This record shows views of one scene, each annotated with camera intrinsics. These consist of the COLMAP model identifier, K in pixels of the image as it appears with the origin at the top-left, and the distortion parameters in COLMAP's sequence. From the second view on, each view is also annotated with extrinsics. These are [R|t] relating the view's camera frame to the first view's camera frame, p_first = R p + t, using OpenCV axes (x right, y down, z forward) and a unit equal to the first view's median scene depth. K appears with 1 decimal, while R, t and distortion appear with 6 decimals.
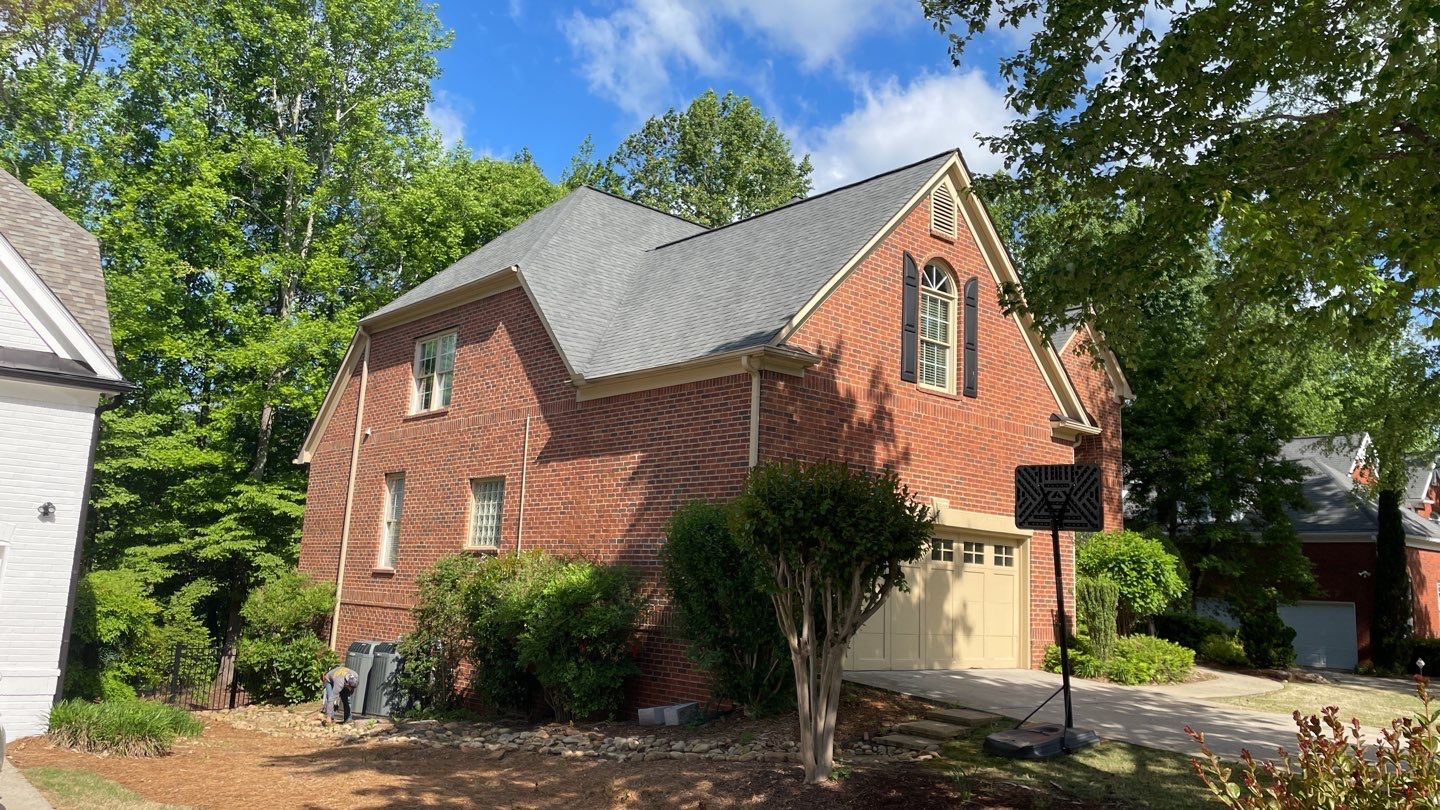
lens RADIAL K [[1066.1, 0, 722.2], [0, 1066.1, 396.3], [0, 0, 1]] dist [0.013717, 0.001396]
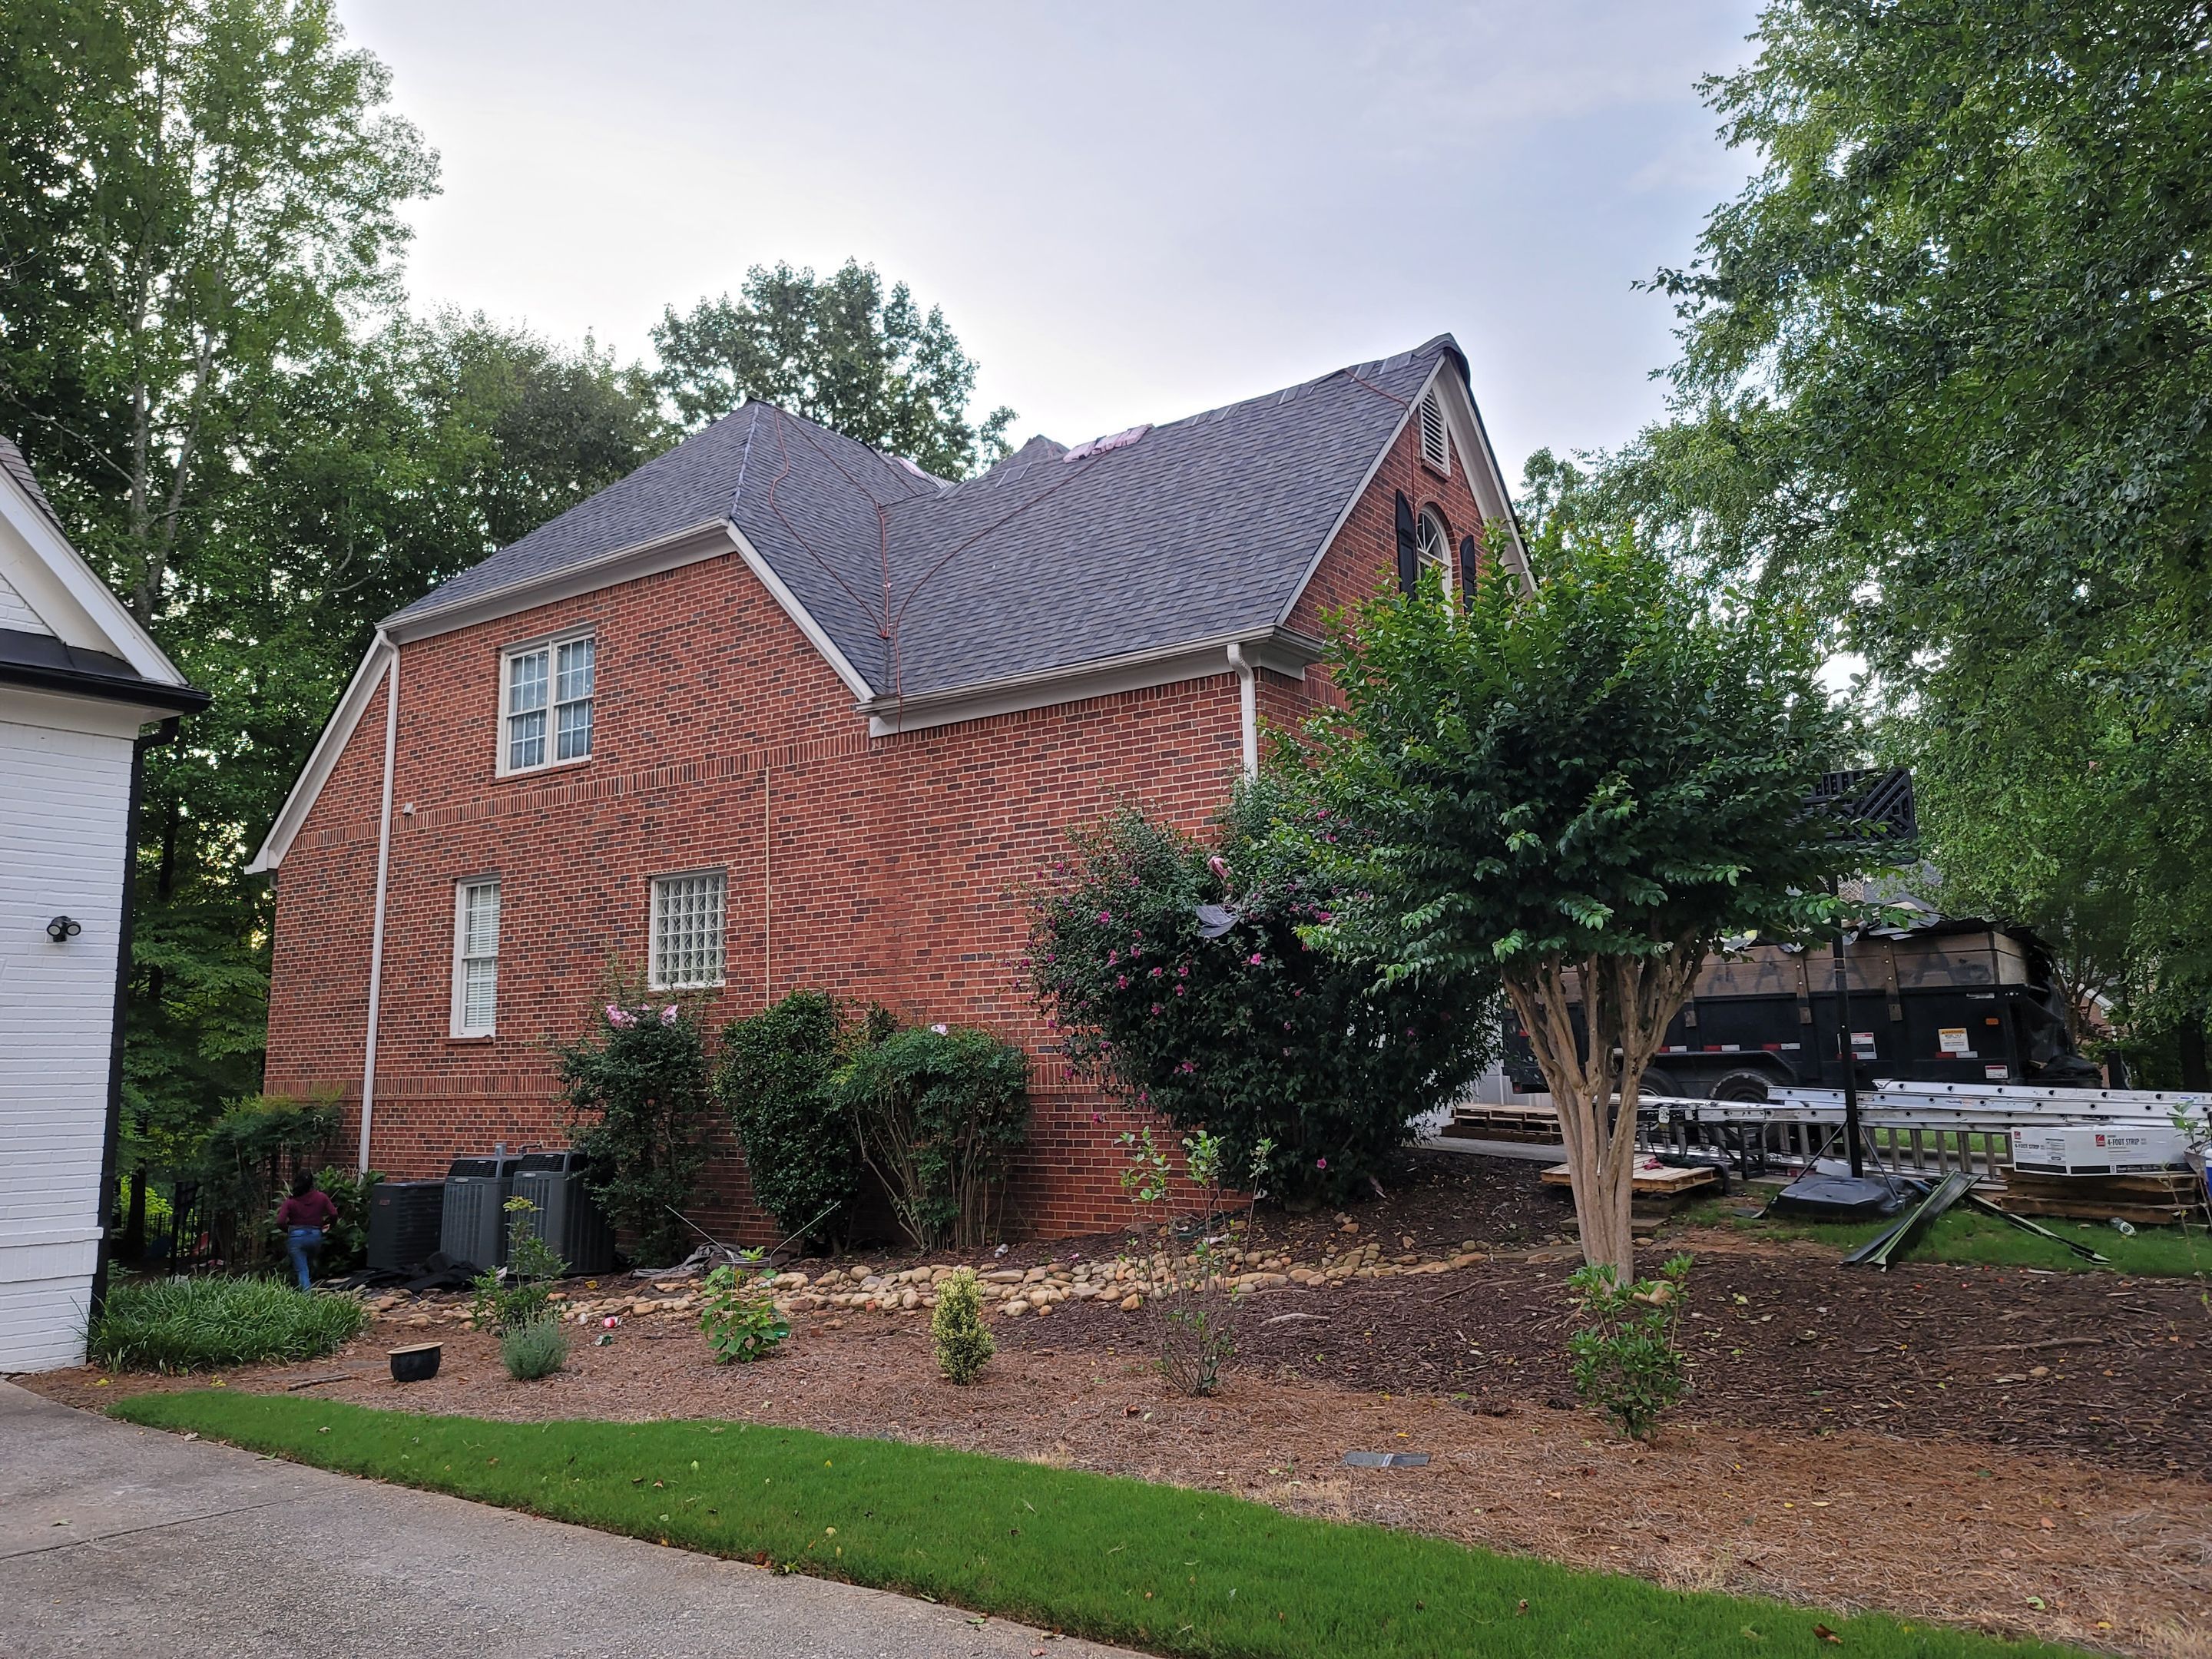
lens RADIAL K [[1603.3, 0, 1105.6], [0, 1603.3, 839.8], [0, 0, 1]] dist [0.049931, 0.004362]
pose [[0.978091, -0.032789, 0.205579, -0.227144], [0.023538, 0.998604, 0.047283, 0.027463], [-0.206843, -0.041408, 0.977498, 0.083347]]
